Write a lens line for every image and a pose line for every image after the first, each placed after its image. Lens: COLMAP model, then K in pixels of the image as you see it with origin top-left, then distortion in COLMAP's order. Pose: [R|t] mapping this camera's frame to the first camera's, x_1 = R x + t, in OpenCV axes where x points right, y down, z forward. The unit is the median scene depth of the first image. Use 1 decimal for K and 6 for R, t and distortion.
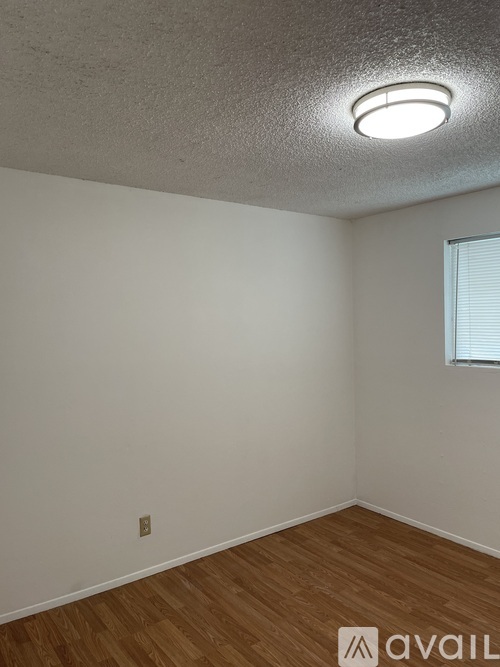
lens RADIAL K [[508.1, 0, 247.7], [0, 508.1, 334.9], [0, 0, 1]] dist [0.079286, -0.098501]
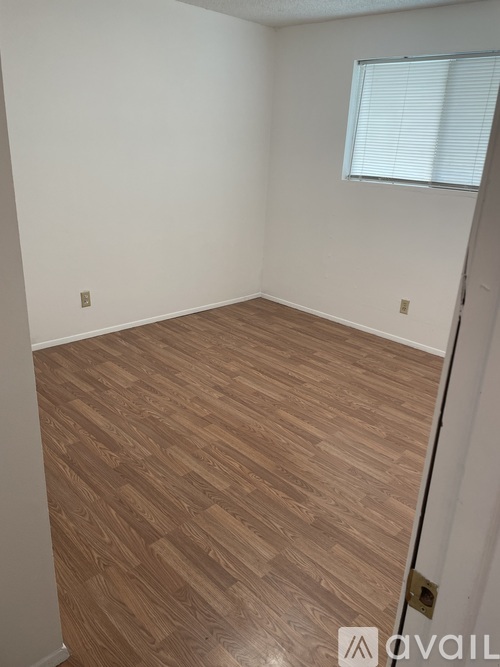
lens RADIAL K [[508.1, 0, 257.2], [0, 508.1, 339.6], [0, 0, 1]] dist [0.079286, -0.098501]
pose [[0.984316, 0.010058, 0.176130, -0.013015], [-0.068049, 0.942757, 0.326464, 0.038802], [-0.162764, -0.333329, 0.928655, -0.219964]]
